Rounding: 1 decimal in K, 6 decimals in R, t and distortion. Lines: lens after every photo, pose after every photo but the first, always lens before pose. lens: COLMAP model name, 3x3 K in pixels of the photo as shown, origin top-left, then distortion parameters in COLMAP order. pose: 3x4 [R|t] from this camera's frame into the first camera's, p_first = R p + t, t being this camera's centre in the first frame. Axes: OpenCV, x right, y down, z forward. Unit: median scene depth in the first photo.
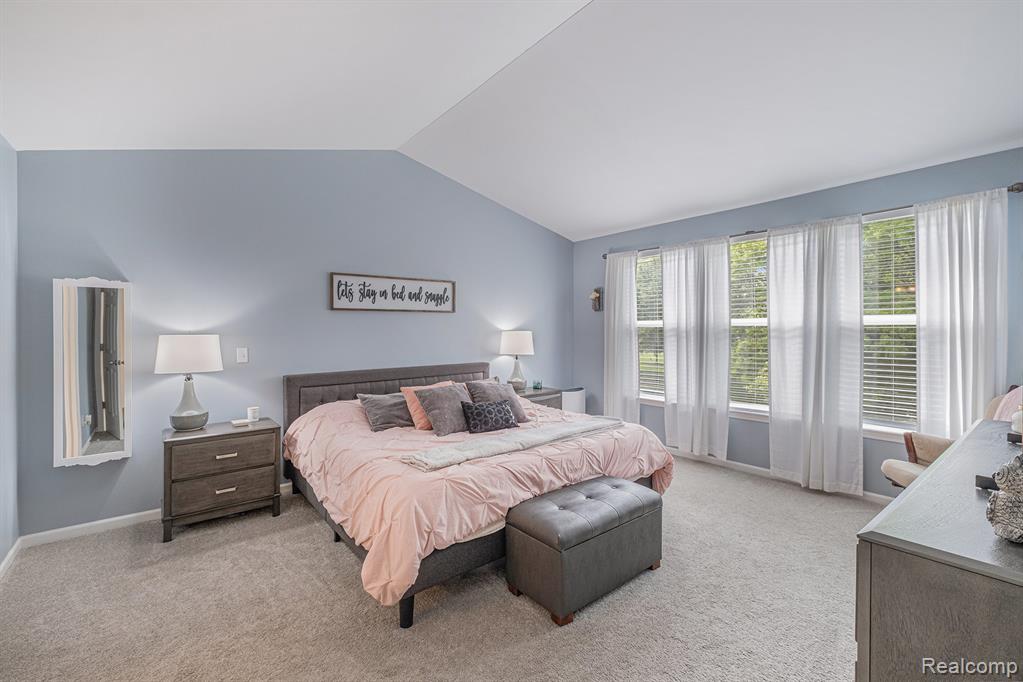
lens RADIAL K [[451.8, 0, 512.3], [0, 451.8, 334.3], [0, 0, 1]] dist [0.001953, -0.000930]
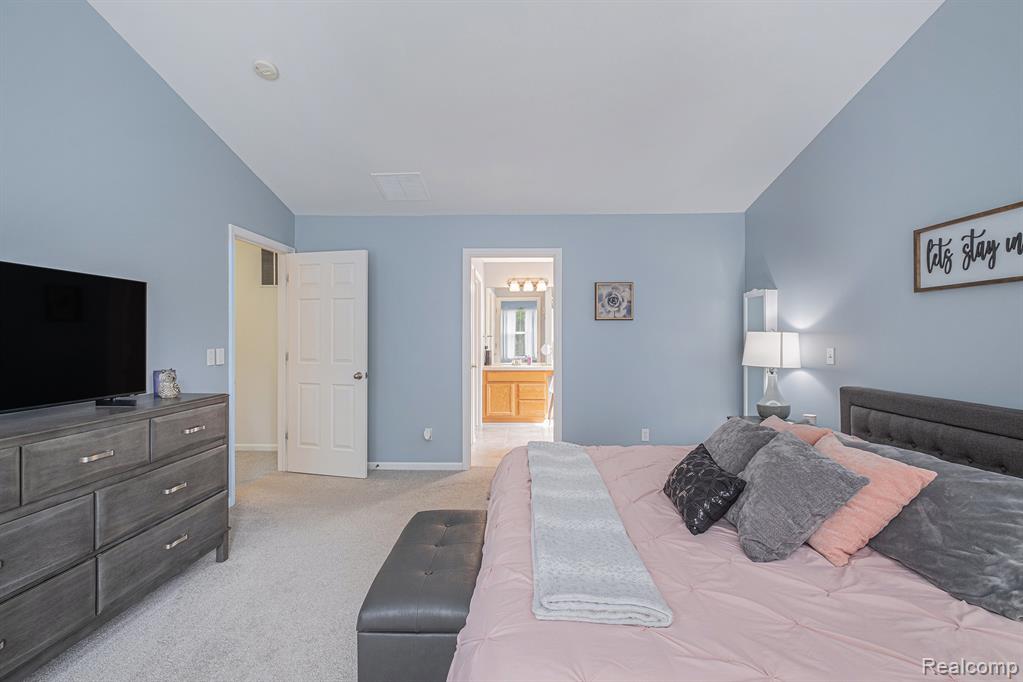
lens RADIAL K [[451.8, 0, 510.0], [0, 451.8, 337.6], [0, 0, 1]] dist [0.001953, -0.000930]
pose [[-0.632931, 0.010521, -0.774137, 0.405156], [-0.004522, 0.999840, 0.017286, -0.000757], [0.774195, 0.014442, -0.632782, 0.939238]]
